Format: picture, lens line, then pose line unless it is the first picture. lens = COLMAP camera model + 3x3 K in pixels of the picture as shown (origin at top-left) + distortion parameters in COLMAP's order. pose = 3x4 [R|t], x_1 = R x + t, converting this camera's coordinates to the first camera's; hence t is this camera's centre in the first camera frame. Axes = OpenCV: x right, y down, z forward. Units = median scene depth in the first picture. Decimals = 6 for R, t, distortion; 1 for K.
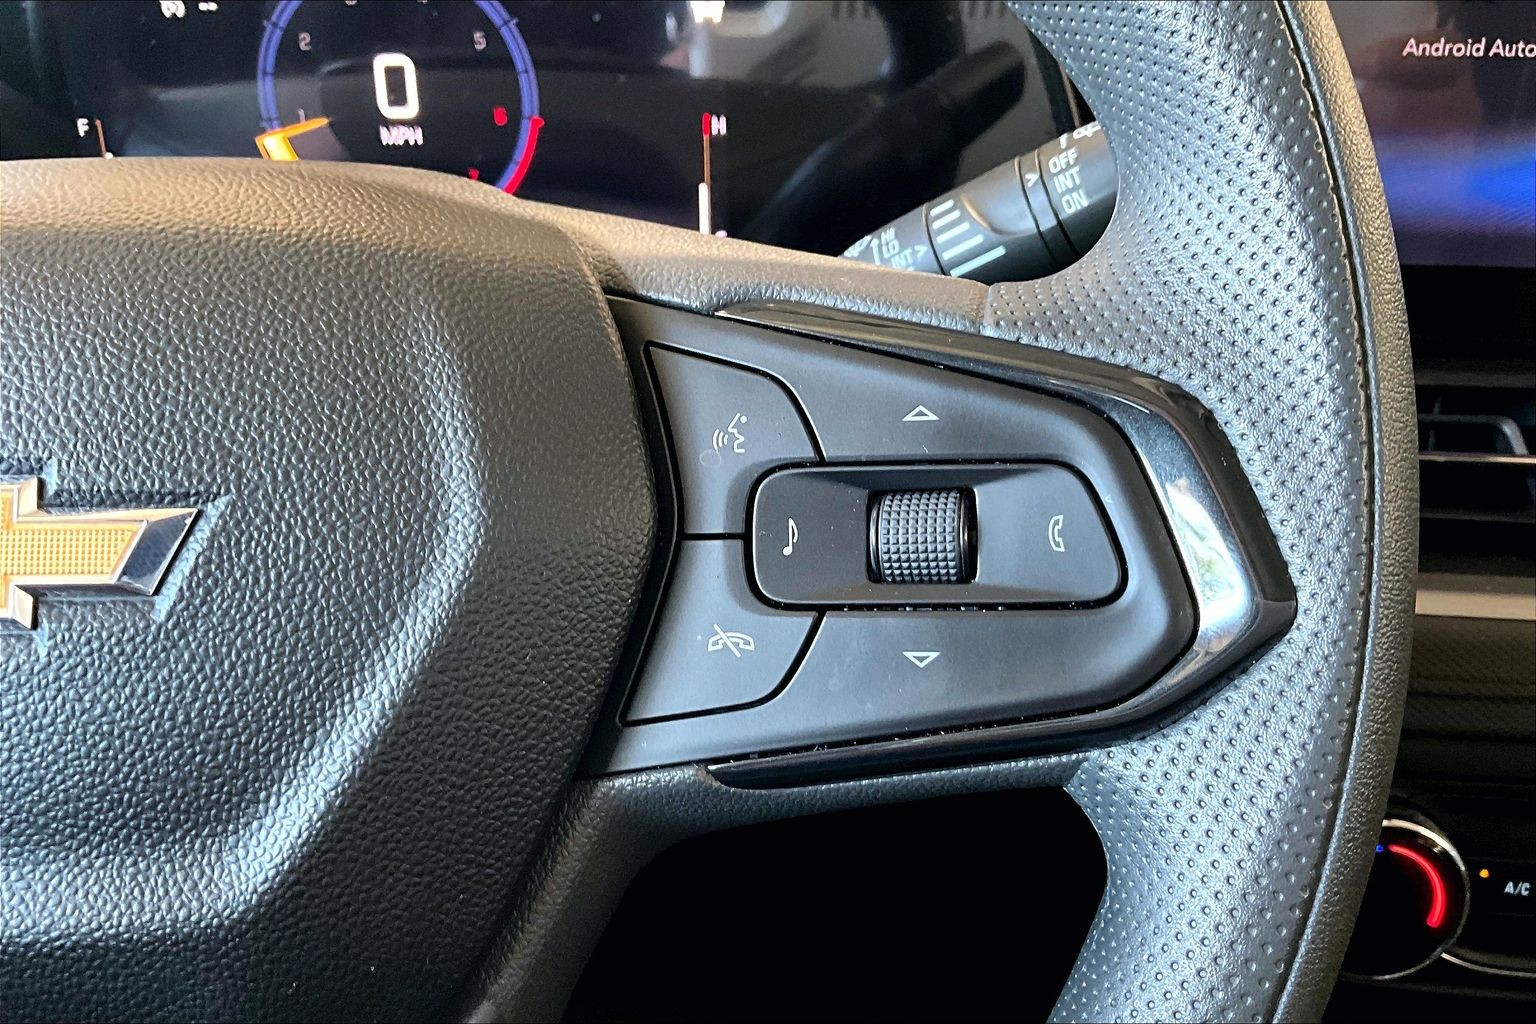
lens RADIAL K [[1299.8, 0, 766.8], [0, 1299.8, 516.2], [0, 0, 1]] dist [0.087042, -0.169730]
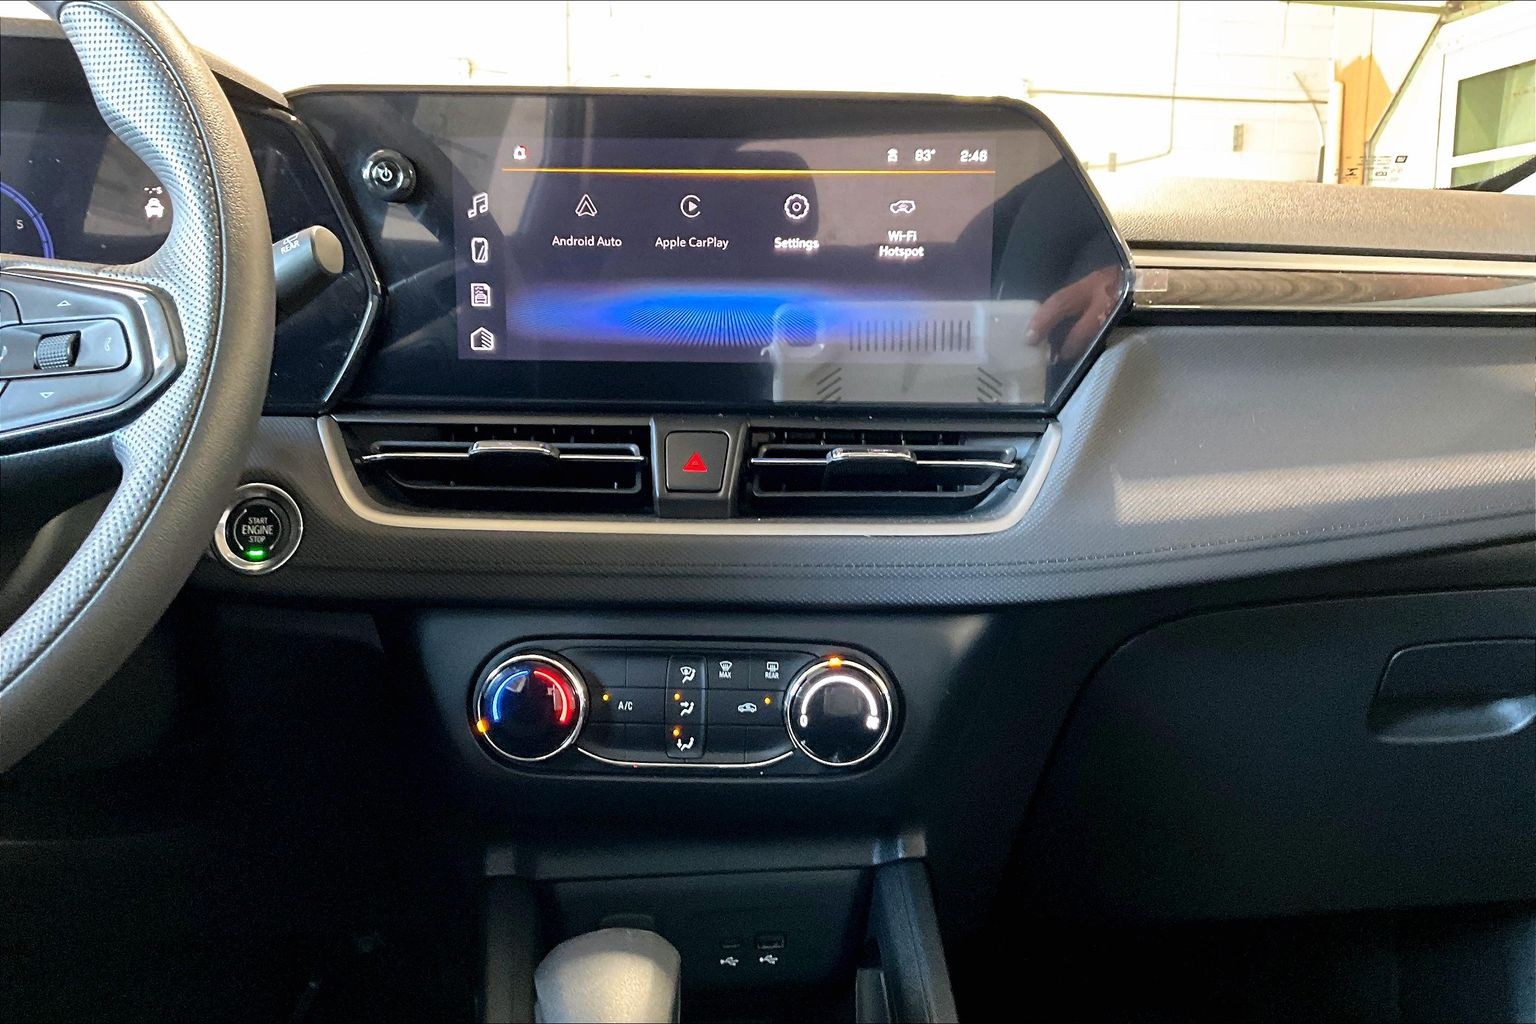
lens RADIAL K [[1299.8, 0, 775.2], [0, 1299.8, 512.7], [0, 0, 1]] dist [0.087042, -0.169730]
pose [[0.993610, 0.000806, 0.112864, 1.074457], [0.027856, 0.967290, -0.252141, 0.879194], [-0.109375, 0.253674, 0.961086, -1.279063]]
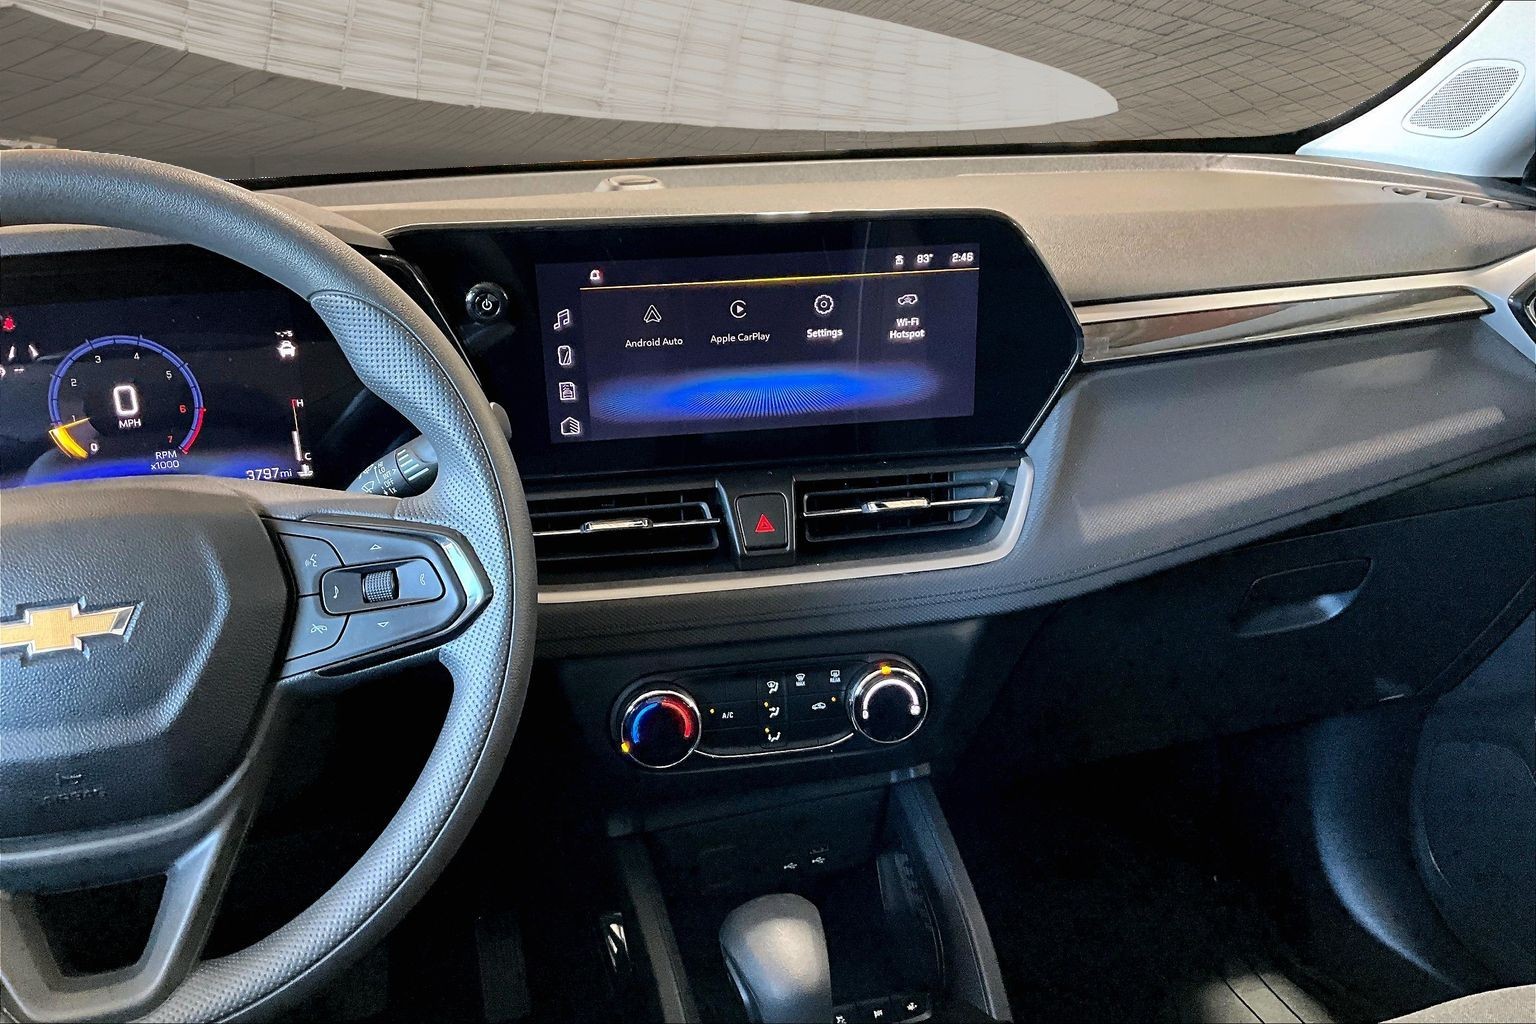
lens RADIAL K [[1299.8, 0, 777.8], [0, 1299.8, 509.1], [0, 0, 1]] dist [0.087042, -0.169730]
pose [[0.955605, -0.111673, 0.272670, 0.182743], [0.127086, 0.991106, -0.039476, 0.072276], [-0.265836, 0.072376, 0.961297, -2.128480]]
